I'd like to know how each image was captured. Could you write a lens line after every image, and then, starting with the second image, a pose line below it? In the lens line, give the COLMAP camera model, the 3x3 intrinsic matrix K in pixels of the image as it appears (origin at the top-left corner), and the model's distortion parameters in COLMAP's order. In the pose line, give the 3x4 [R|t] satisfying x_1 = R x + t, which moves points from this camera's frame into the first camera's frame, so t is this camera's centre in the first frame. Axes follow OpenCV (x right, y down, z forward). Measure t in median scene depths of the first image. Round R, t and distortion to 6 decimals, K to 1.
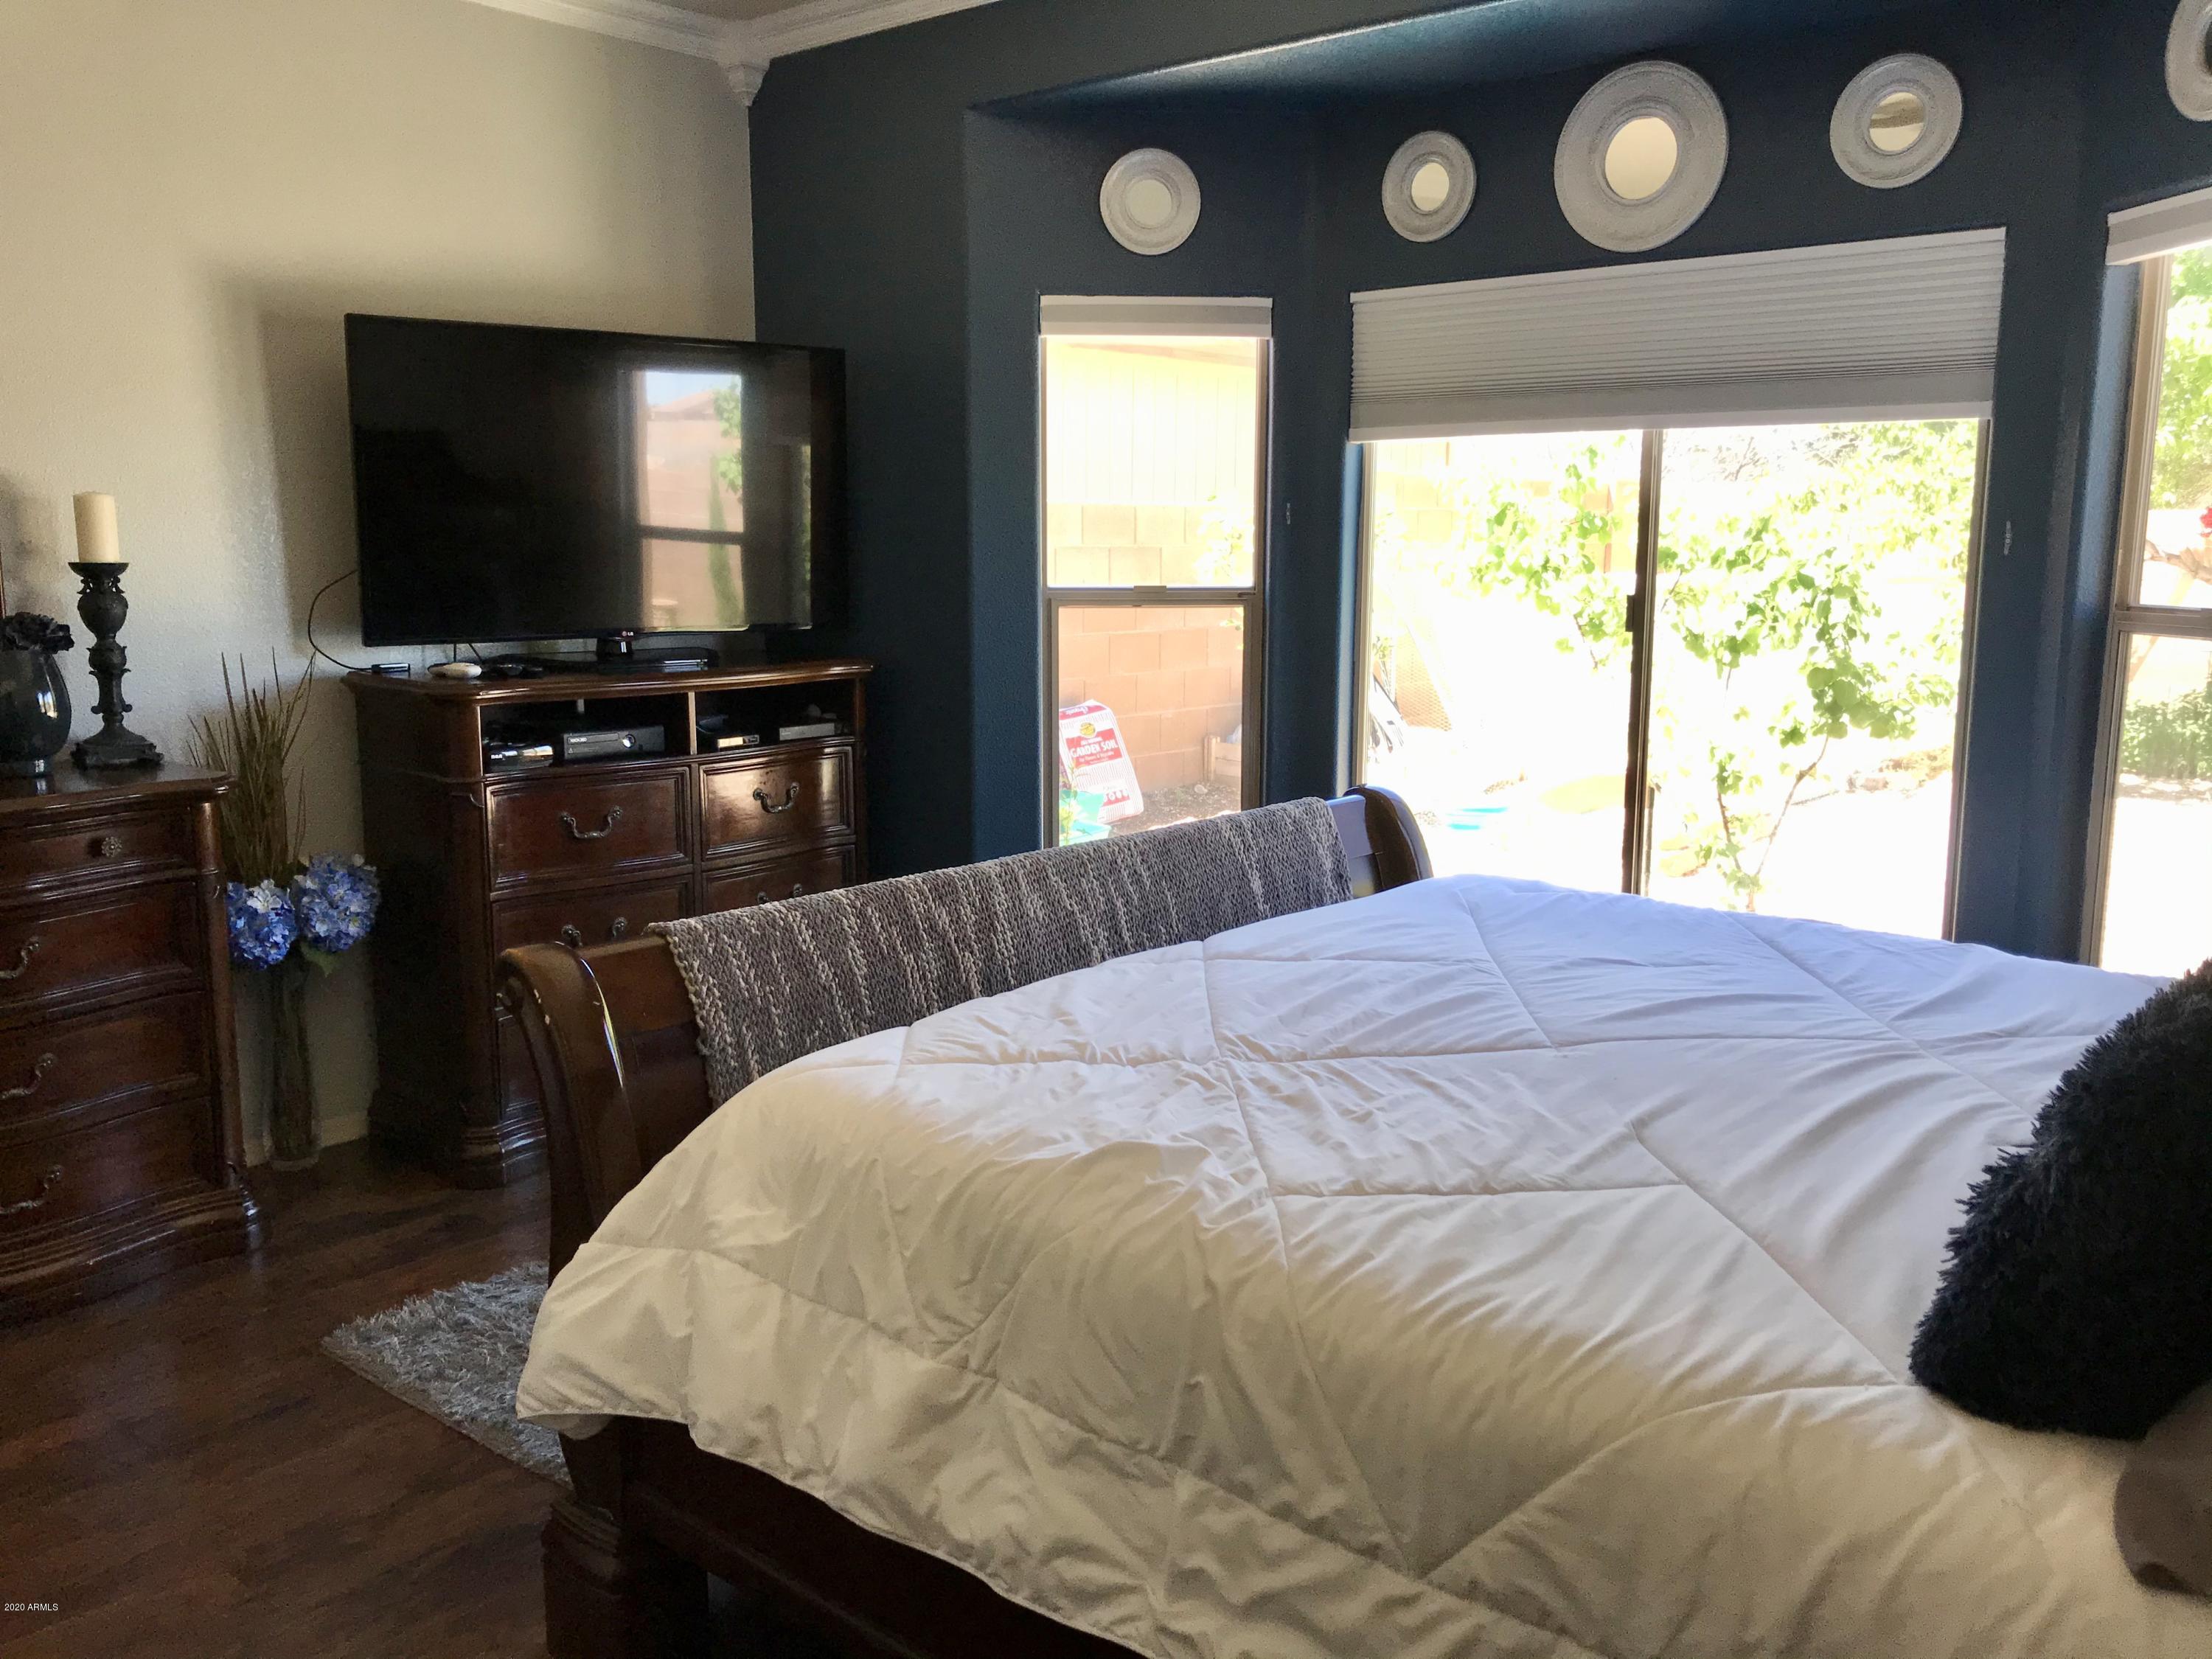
lens RADIAL K [[1844.0, 0, 1099.4], [0, 1844.0, 825.0], [0, 0, 1]] dist [0.047253, -0.051822]
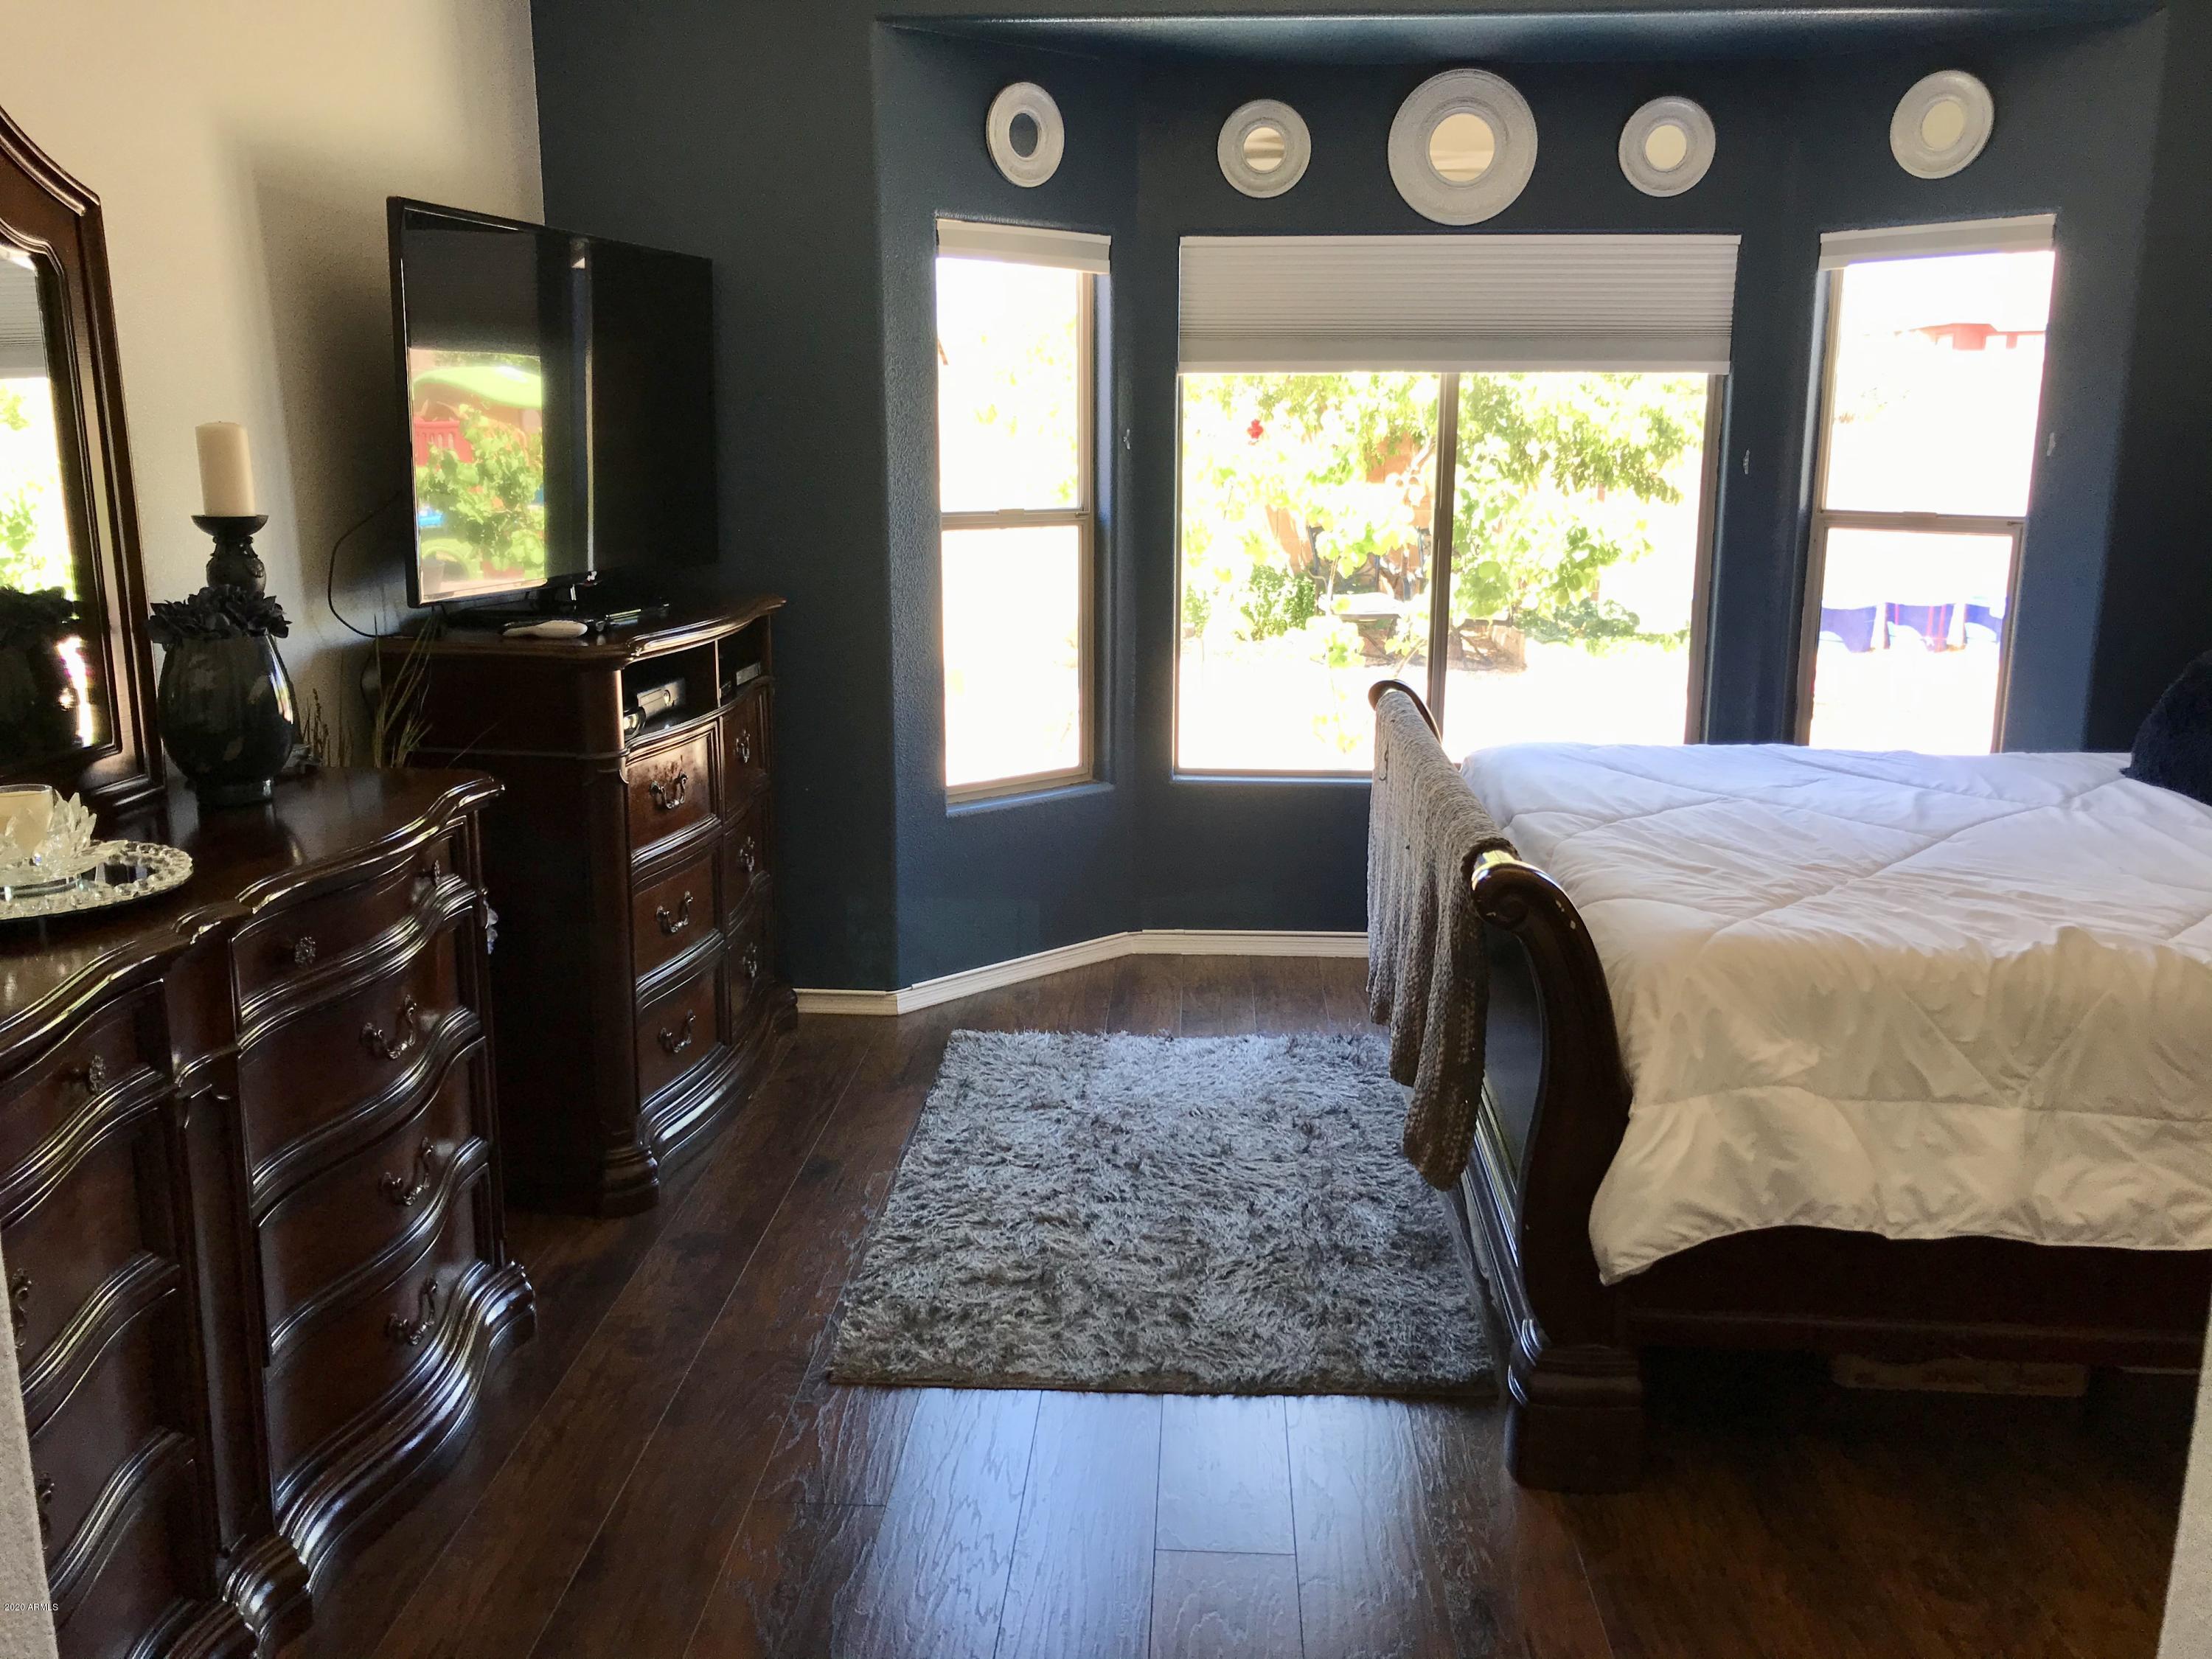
lens RADIAL K [[1844.0, 0, 1102.1], [0, 1844.0, 825.6], [0, 0, 1]] dist [0.047253, -0.051822]
pose [[0.793377, -0.126678, 0.595404, -0.748836], [0.093245, 0.991854, 0.086778, -0.049213], [-0.601547, -0.013330, 0.798726, 0.176878]]
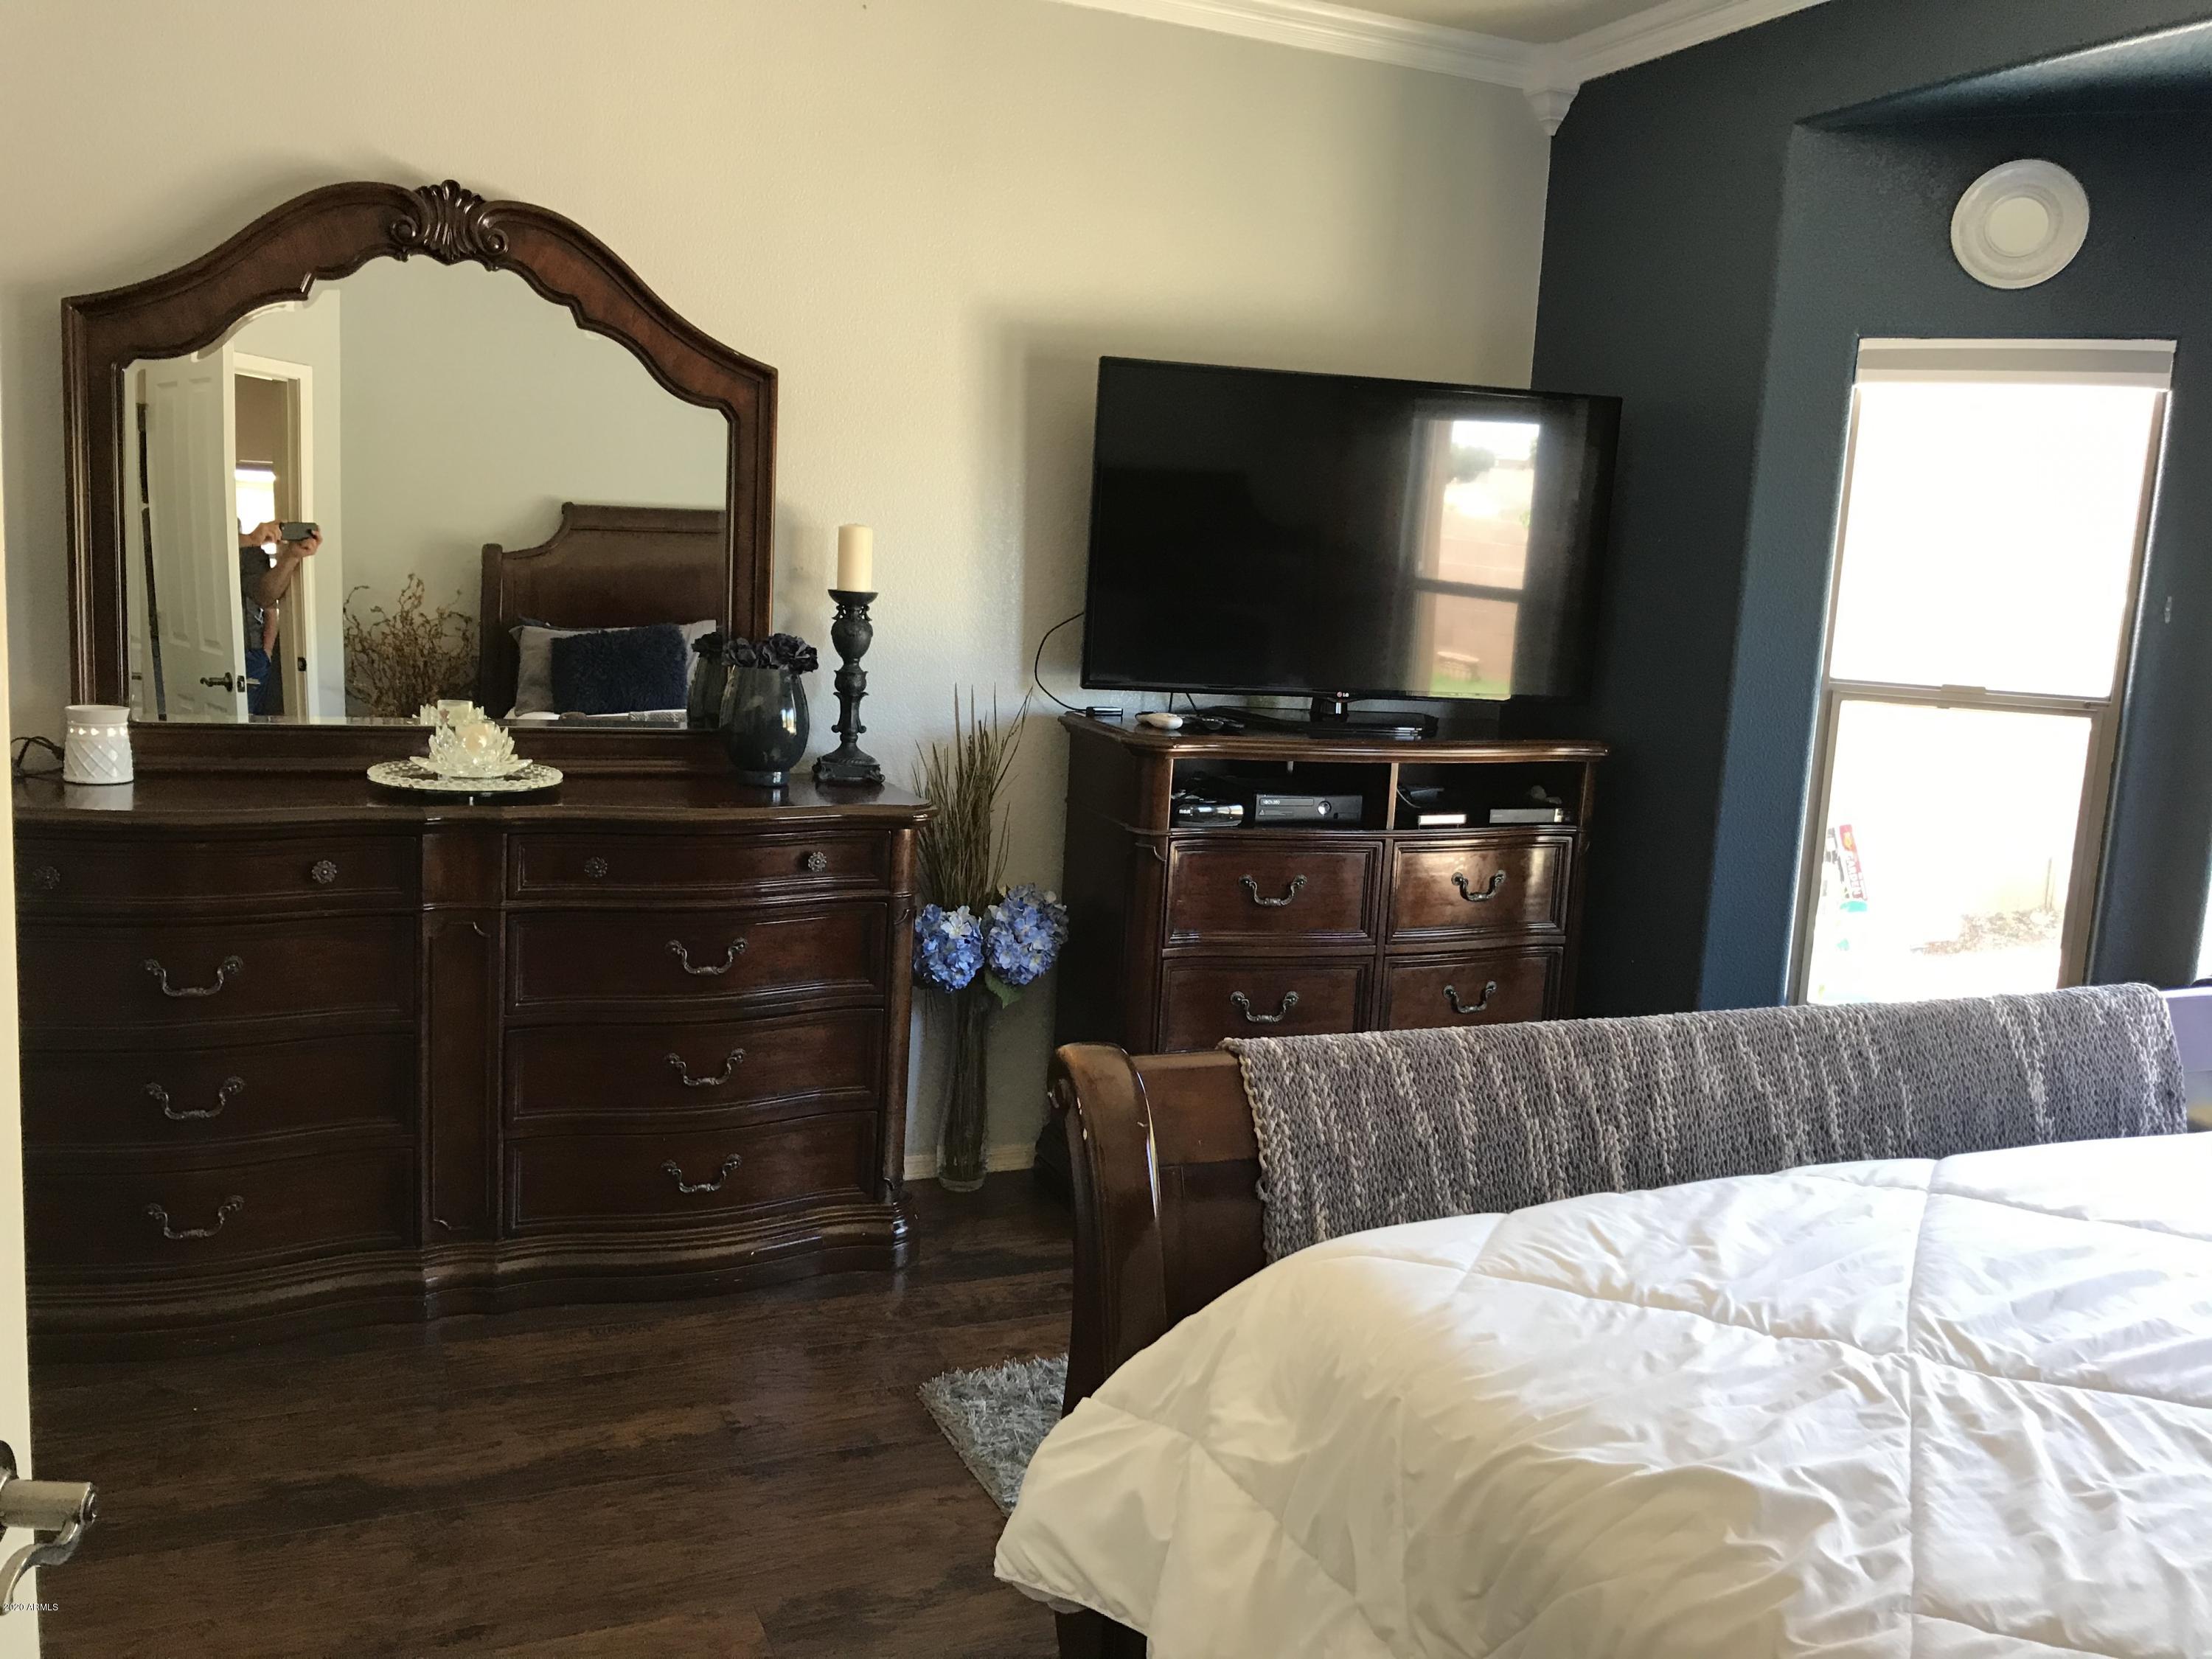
lens RADIAL K [[1844.0, 0, 1089.9], [0, 1844.0, 816.1], [0, 0, 1]] dist [0.047253, -0.051822]
pose [[0.900882, 0.110875, -0.419664, 0.039439], [-0.122744, 0.992438, -0.001290, -0.030202], [0.416348, 0.052674, 0.907678, 0.114280]]
